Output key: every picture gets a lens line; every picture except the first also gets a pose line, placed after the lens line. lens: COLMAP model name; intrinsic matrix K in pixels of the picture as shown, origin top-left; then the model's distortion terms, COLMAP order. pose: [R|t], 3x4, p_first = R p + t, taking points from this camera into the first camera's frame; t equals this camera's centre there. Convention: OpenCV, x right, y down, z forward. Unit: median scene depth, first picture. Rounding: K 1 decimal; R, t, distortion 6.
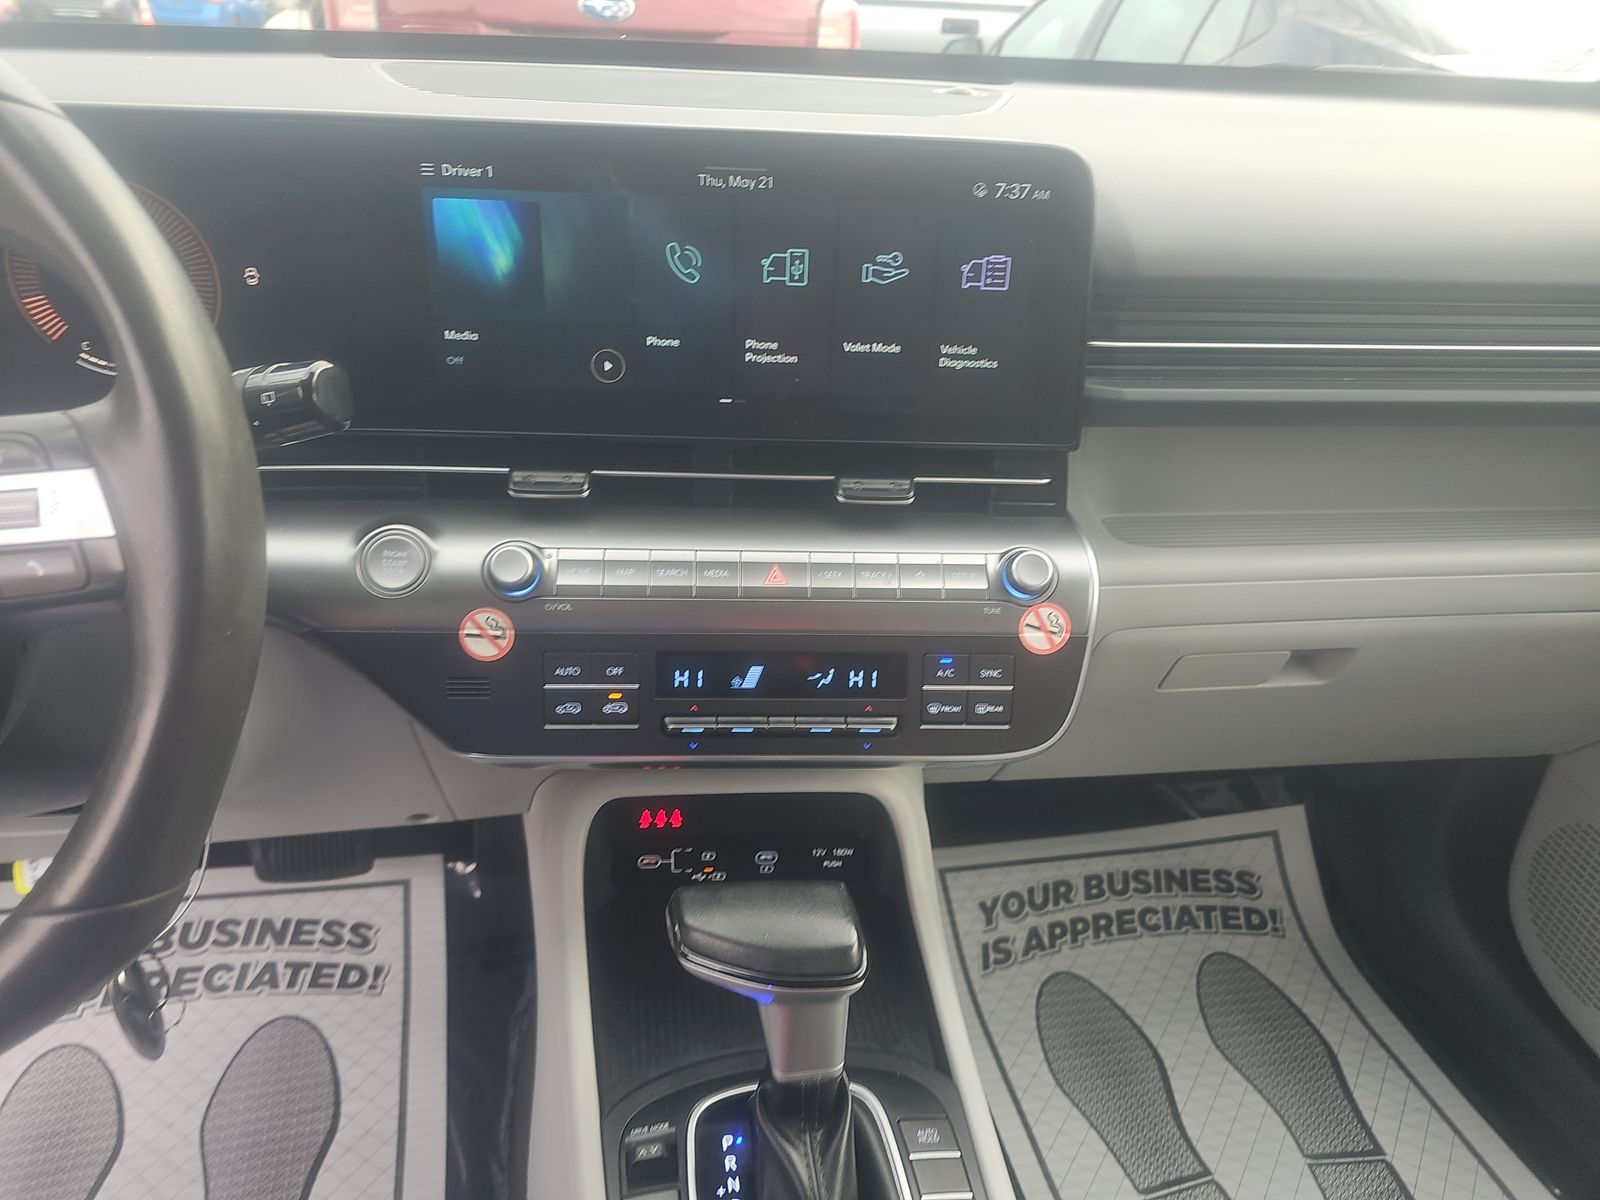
lens RADIAL K [[1080.4, 0, 808.1], [0, 1080.4, 592.2], [0, 0, 1]] dist [-0.016993, -0.003744]
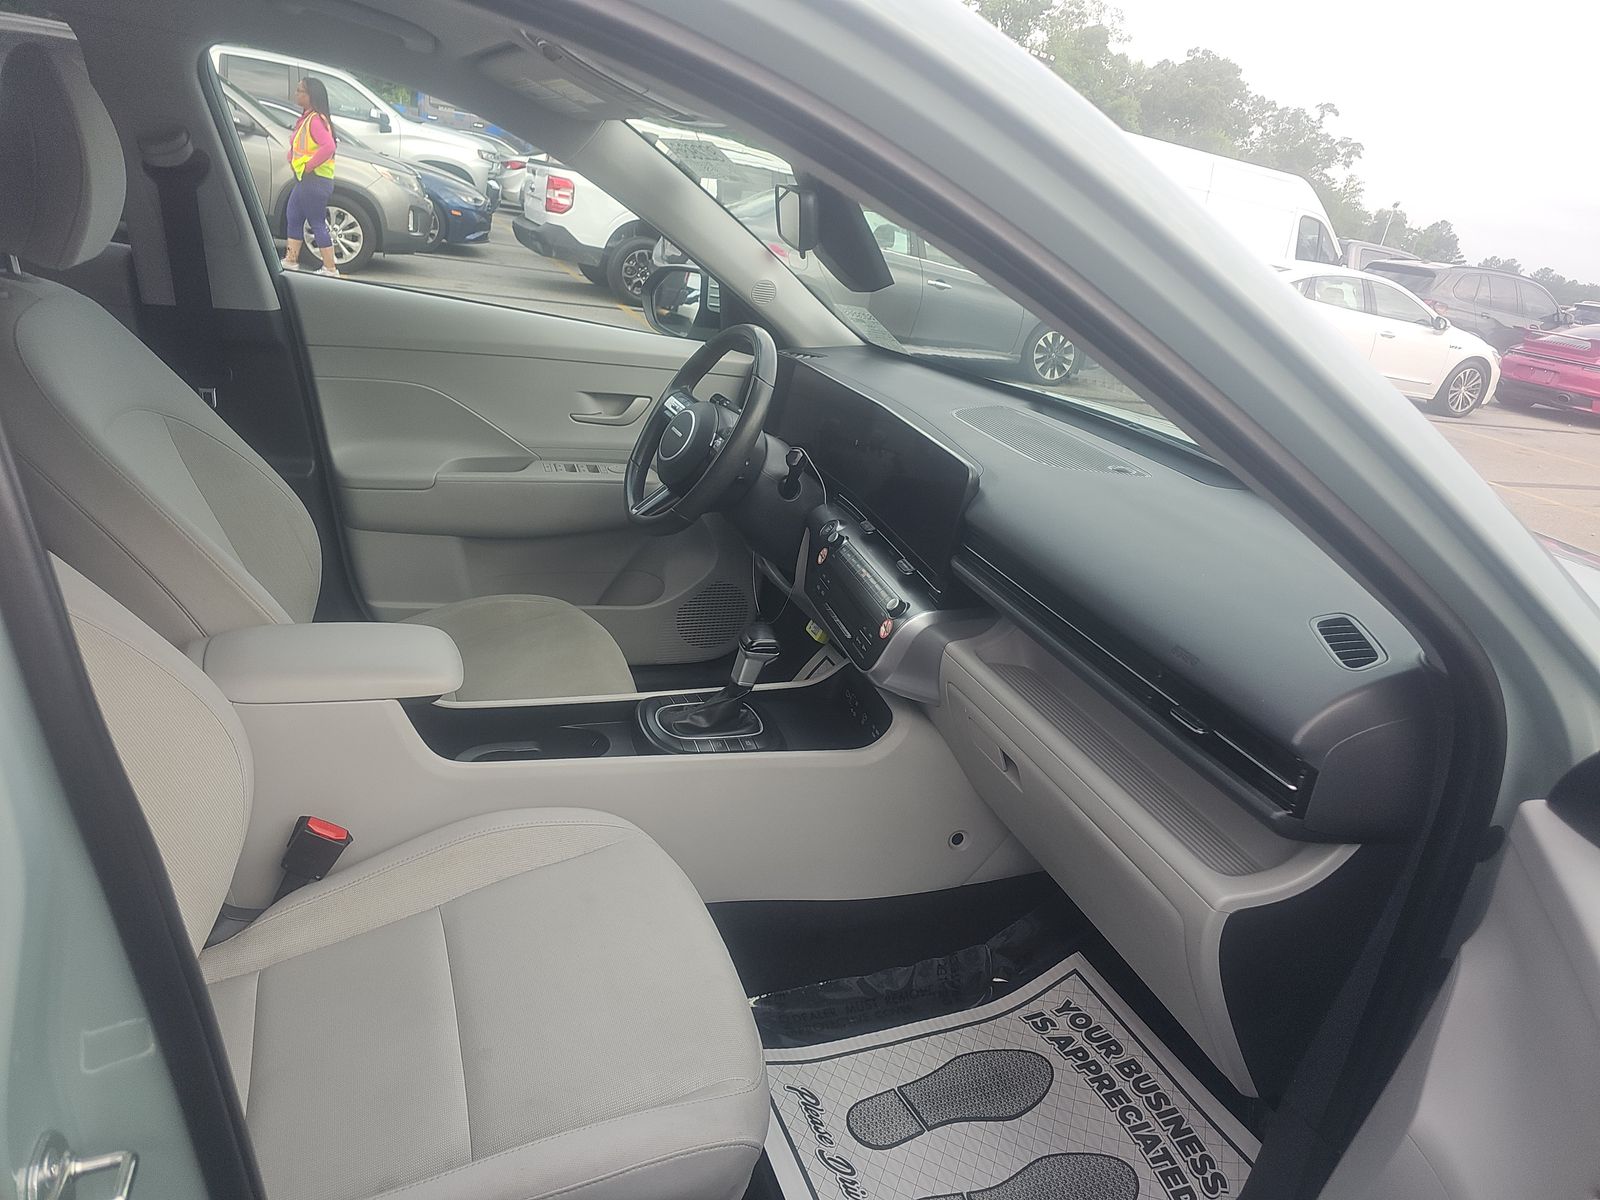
lens RADIAL K [[1080.4, 0, 800.2], [0, 1080.4, 602.8], [0, 0, 1]] dist [-0.016993, -0.003744]
pose [[0.029442, 0.079336, -0.996413, 1.348684], [-0.583098, 0.811021, 0.047345, 0.000809], [0.811868, 0.579613, 0.070139, 0.272646]]
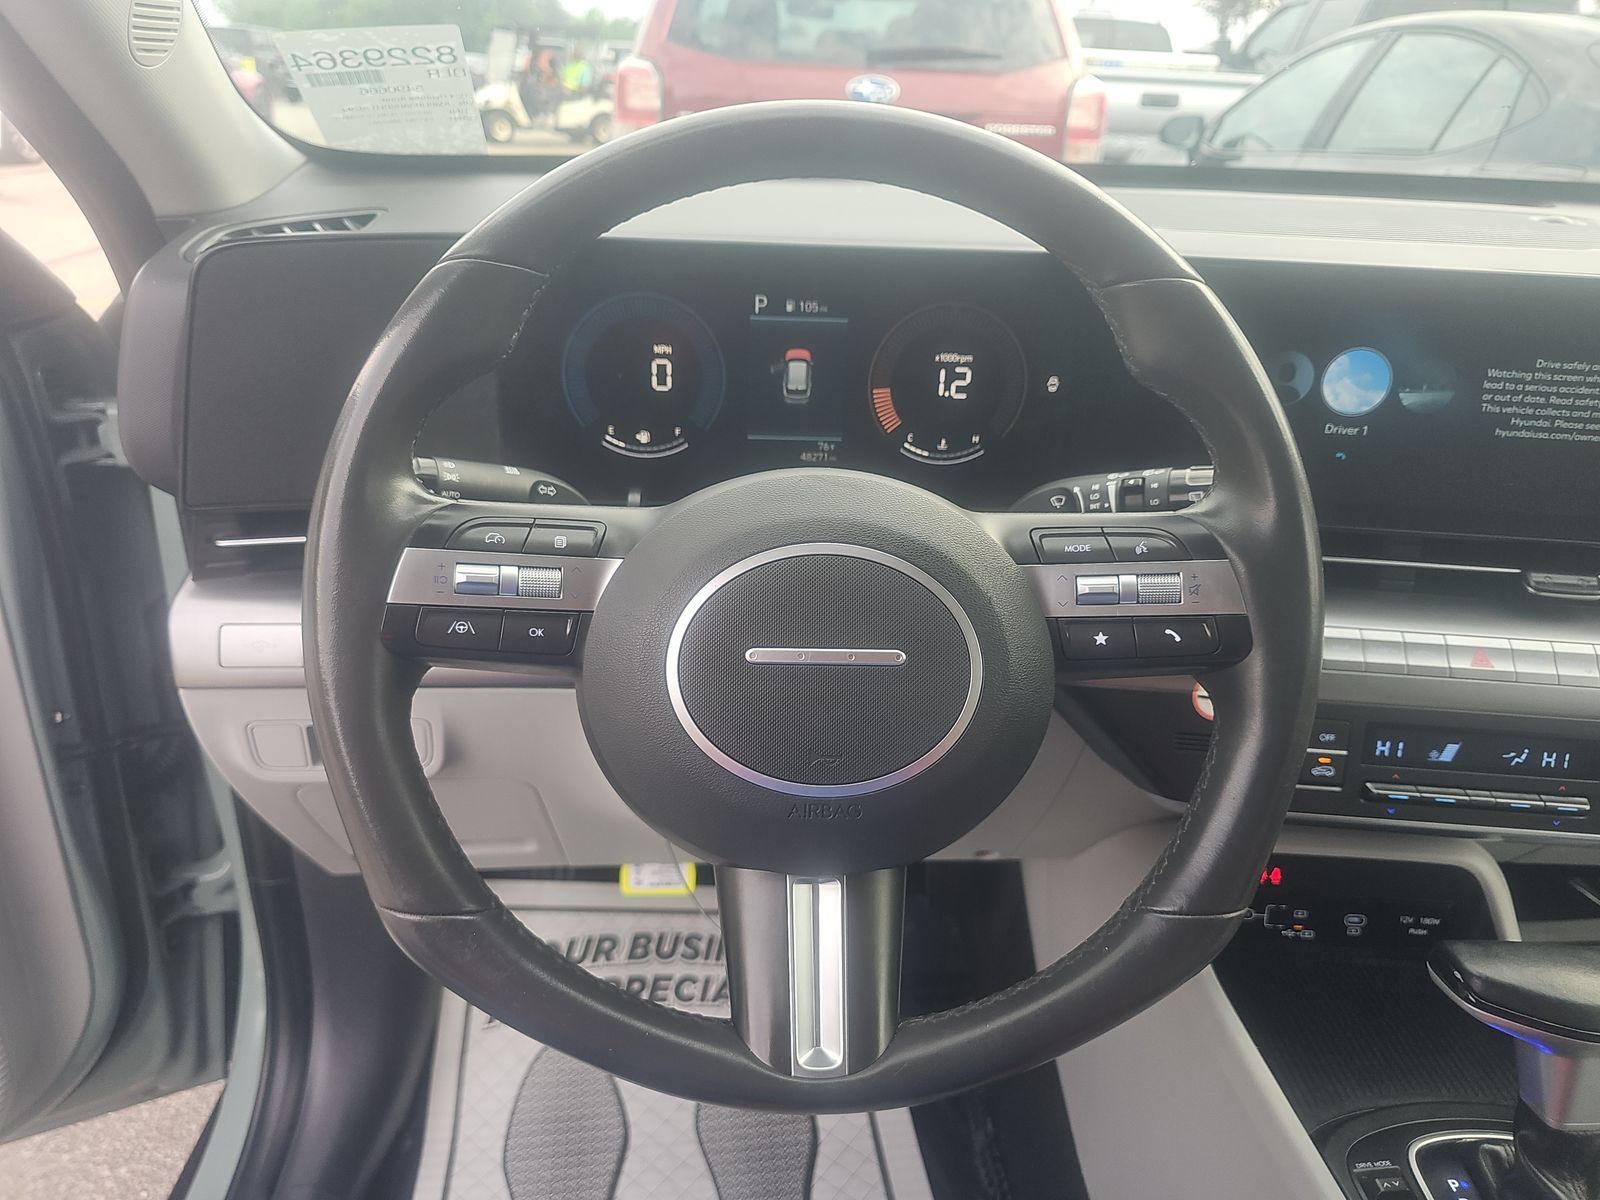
lens RADIAL K [[1080.4, 0, 793.5], [0, 1080.4, 596.7], [0, 0, 1]] dist [-0.016993, -0.003744]
pose [[0.991297, 0.055367, -0.119436, -0.574154], [-0.060947, 0.997189, -0.043589, 0.010674], [0.116687, 0.050489, 0.991885, -0.149073]]
